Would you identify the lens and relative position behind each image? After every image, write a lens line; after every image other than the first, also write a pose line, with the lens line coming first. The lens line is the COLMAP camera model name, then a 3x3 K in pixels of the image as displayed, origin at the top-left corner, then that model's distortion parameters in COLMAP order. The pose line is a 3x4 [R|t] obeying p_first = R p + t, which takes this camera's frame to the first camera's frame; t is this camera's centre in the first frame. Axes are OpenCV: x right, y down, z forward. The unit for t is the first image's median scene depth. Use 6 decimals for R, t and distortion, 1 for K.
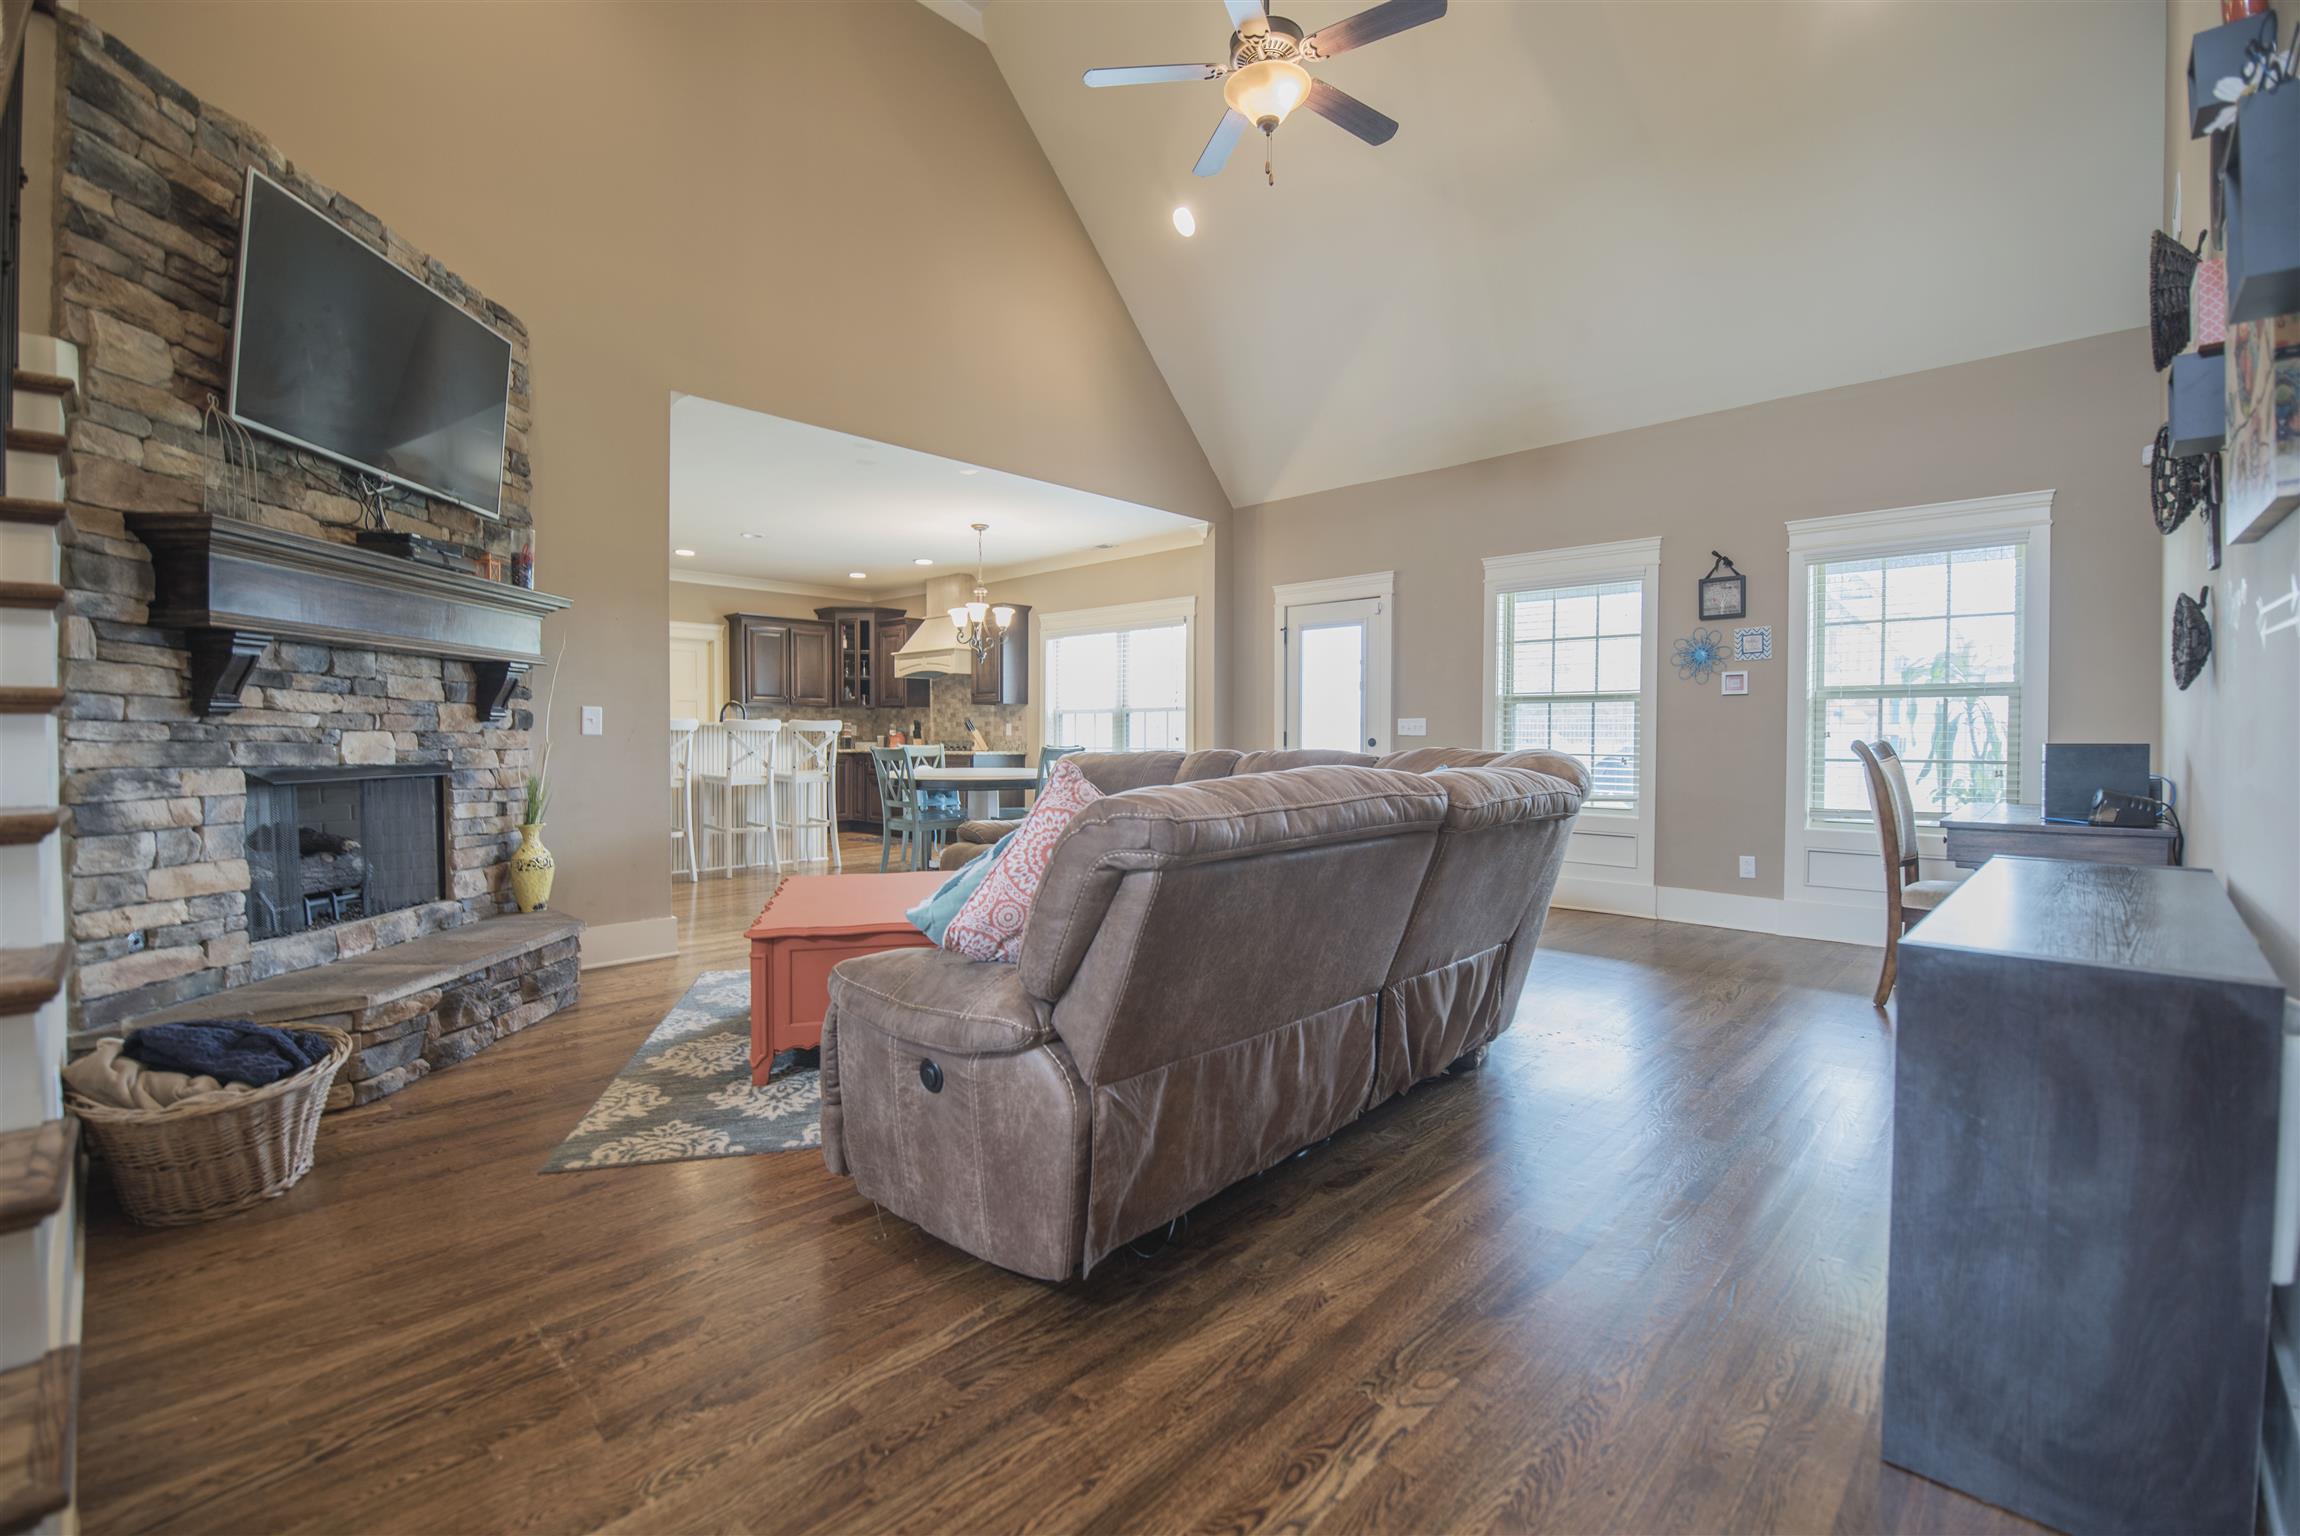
lens RADIAL K [[999.4, 0, 1150.0], [0, 999.4, 768.0], [0, 0, 1]] dist [-0.000699, -0.000179]
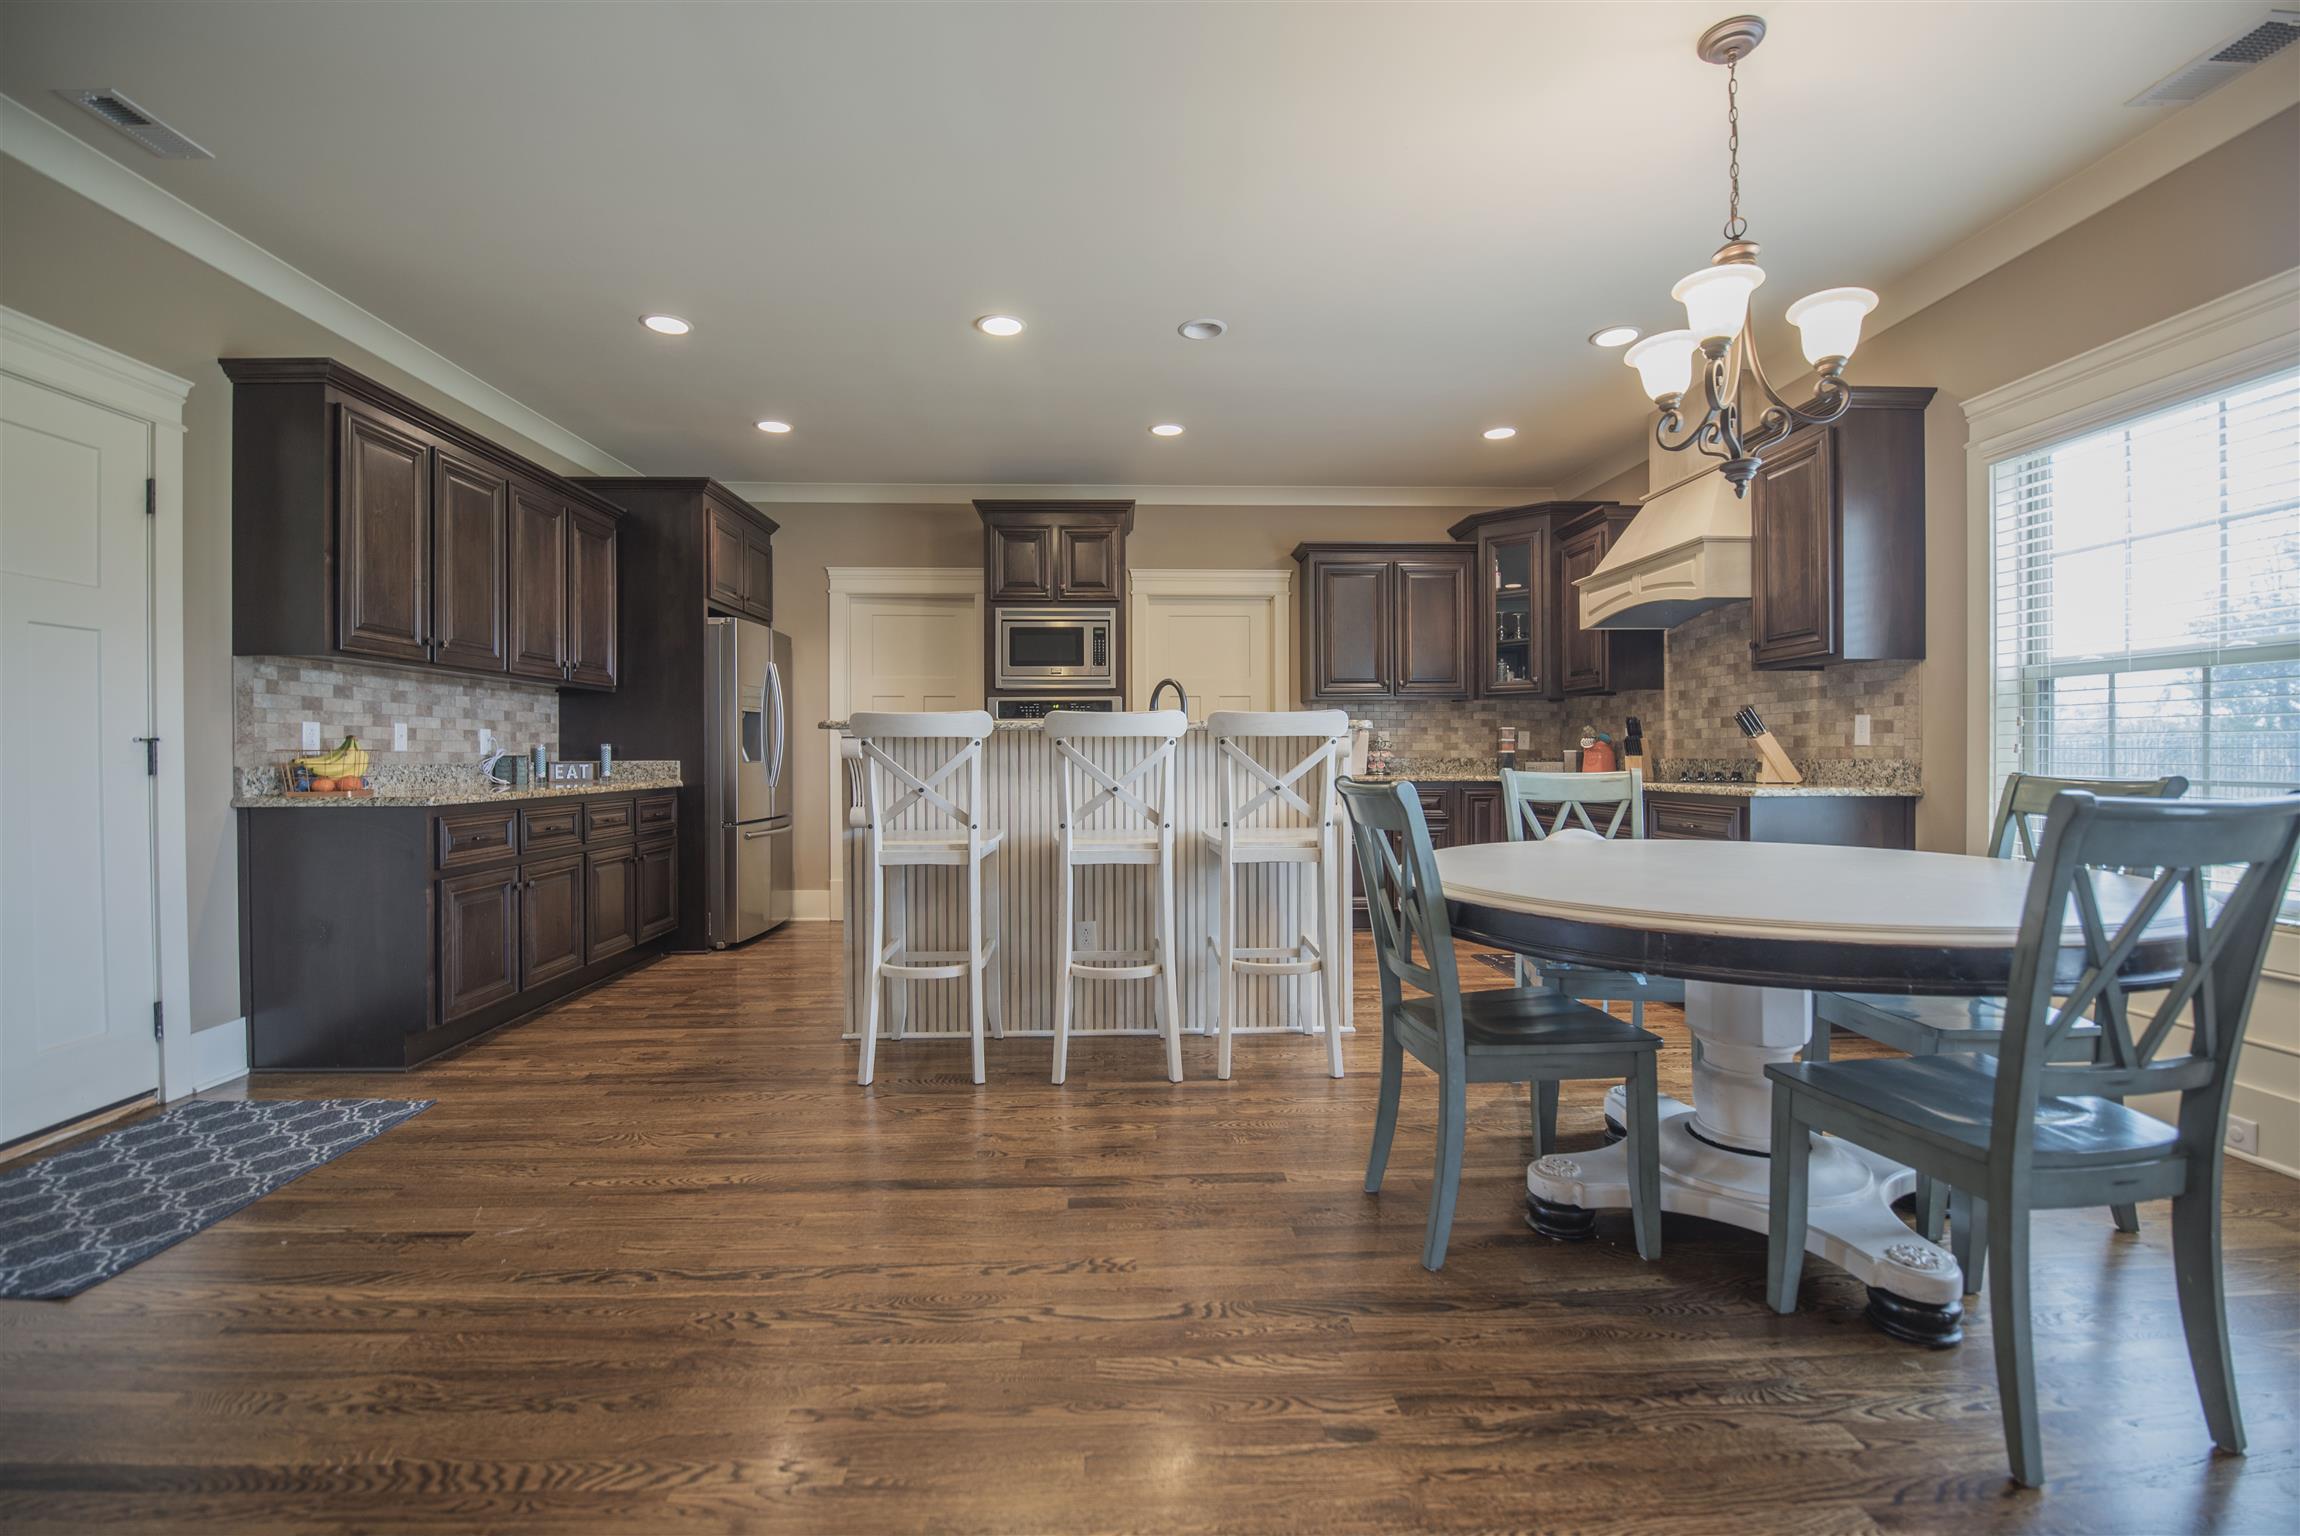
lens RADIAL K [[999.4, 0, 1150.0], [0, 999.4, 768.0], [0, 0, 1]] dist [-0.000699, -0.000179]
pose [[0.714298, 0.002726, -0.699836, -0.067808], [-0.014101, 0.999845, -0.010499, -0.016025], [0.699699, 0.017368, 0.714226, 0.530659]]
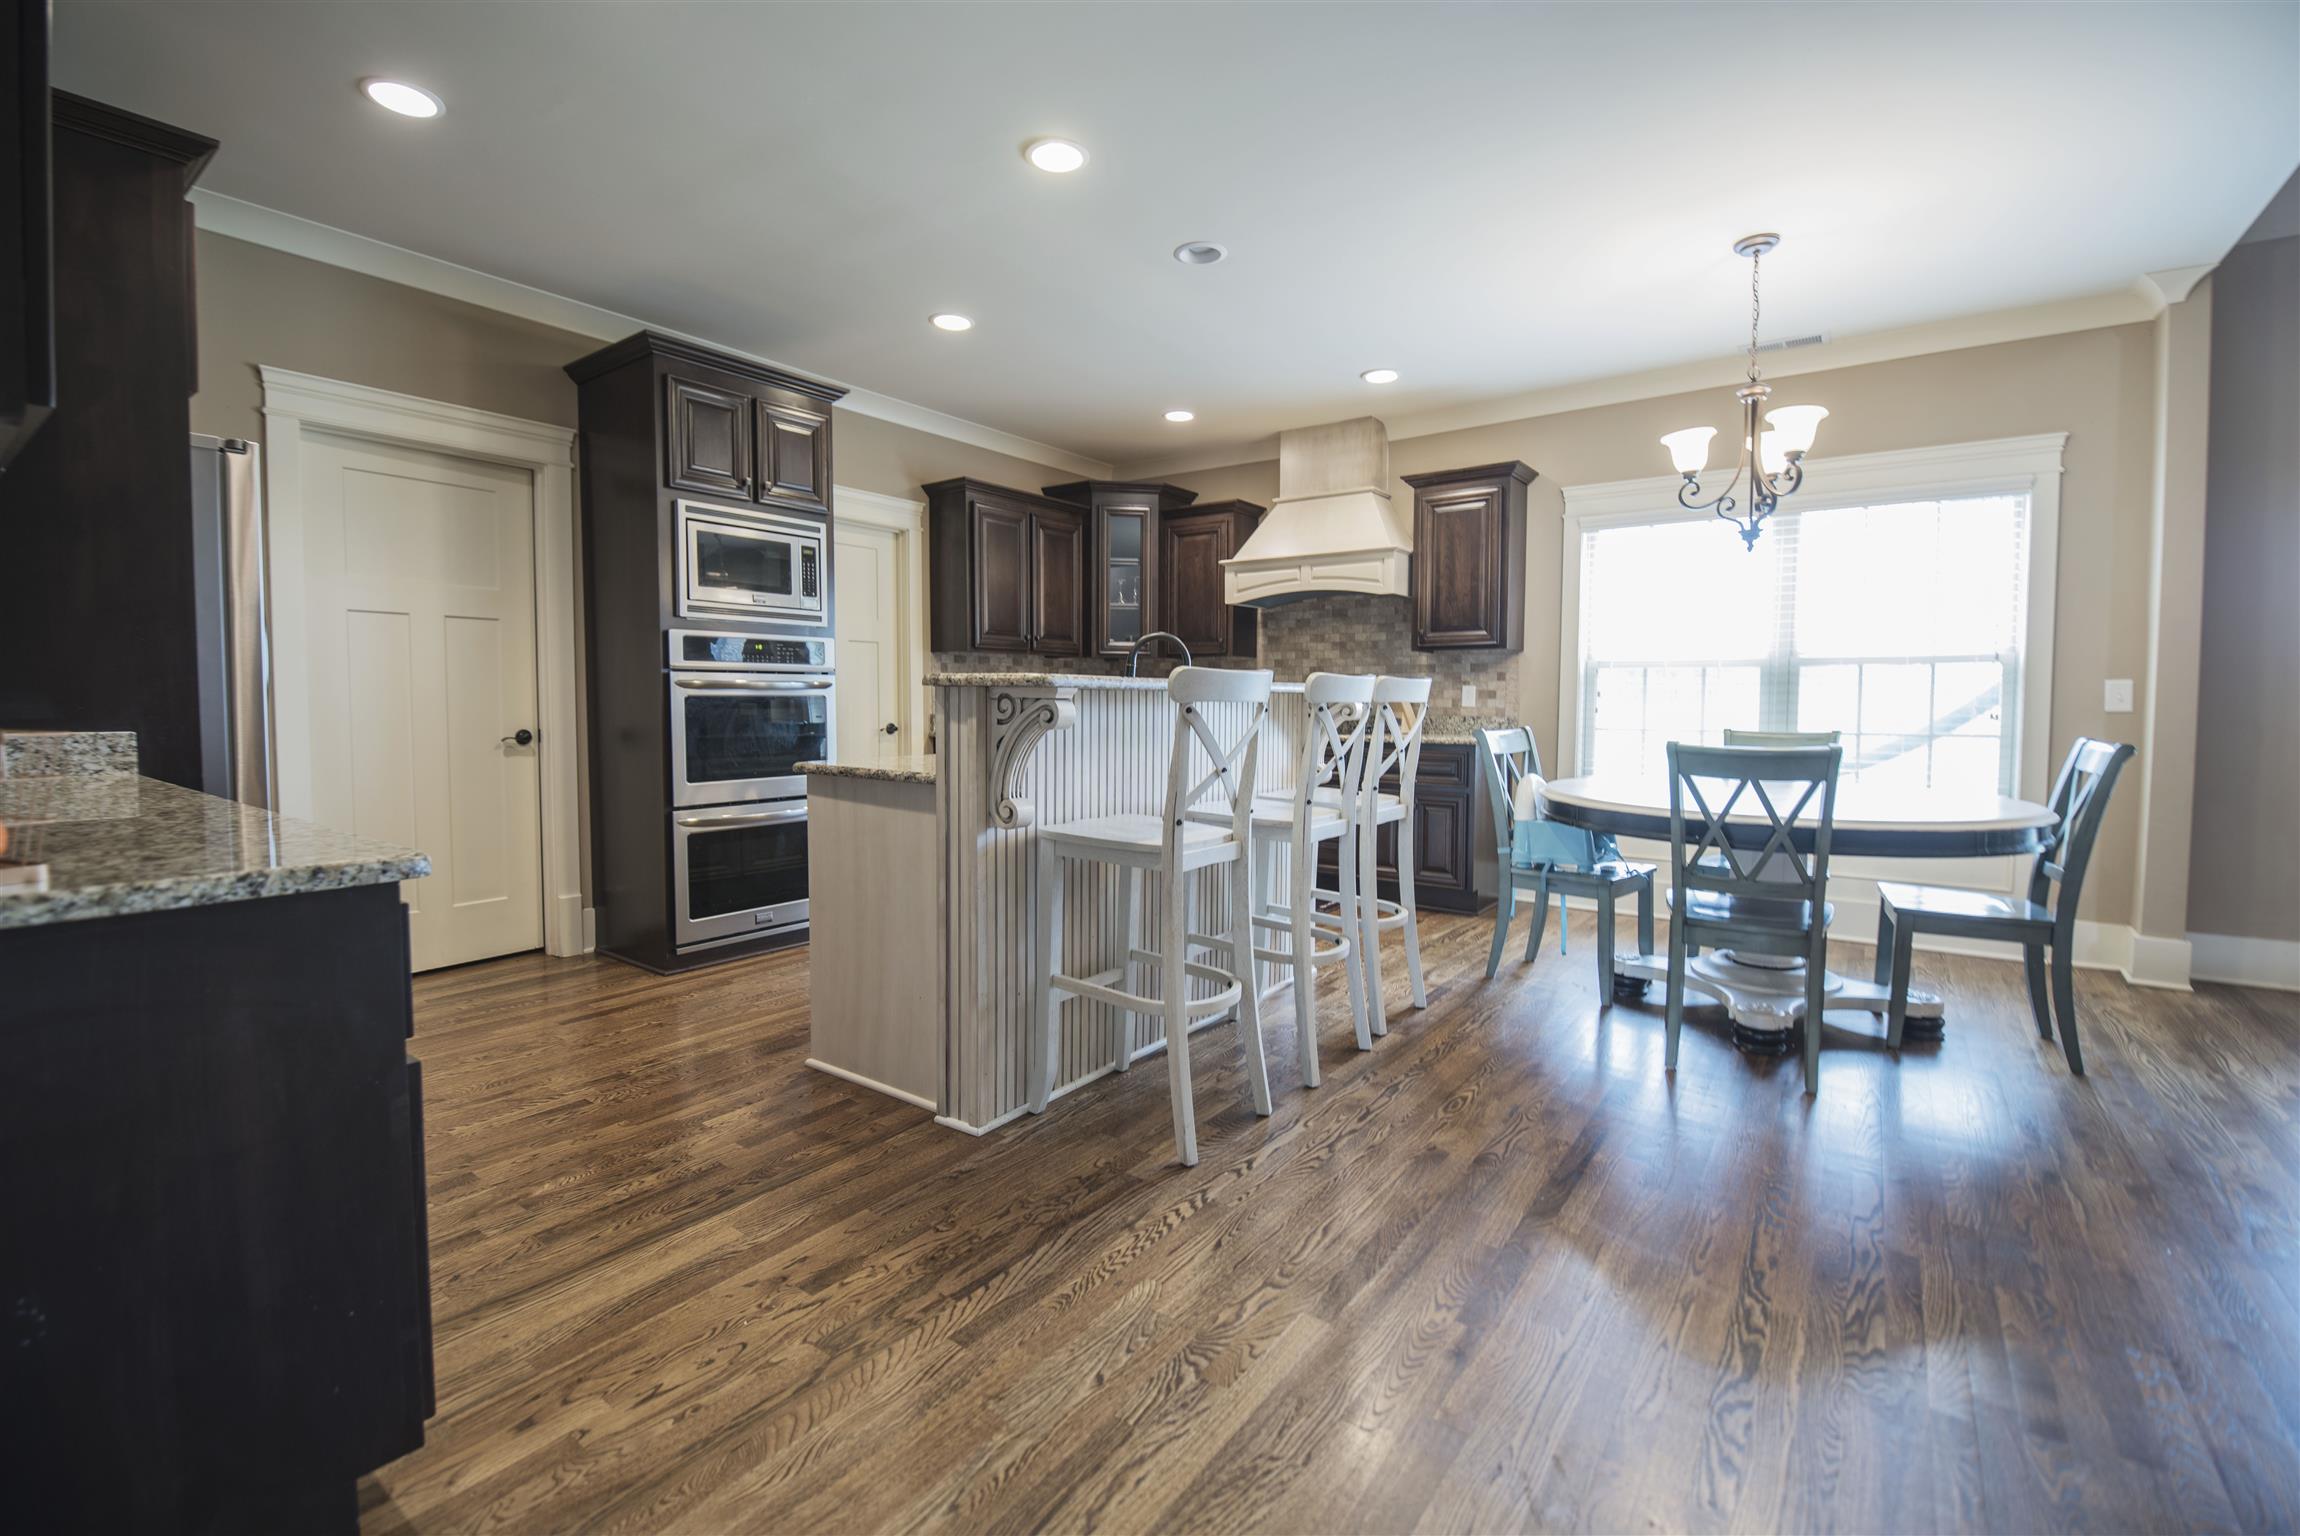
lens RADIAL K [[997.7, 0, 1147.8], [0, 997.7, 741.3], [0, 0, 1]] dist [0.000410, -0.000152]
pose [[0.992047, -0.005788, 0.125734, -0.386482], [0.003906, 0.999877, 0.015207, -0.022357], [-0.125806, -0.014595, 0.991947, 0.463208]]
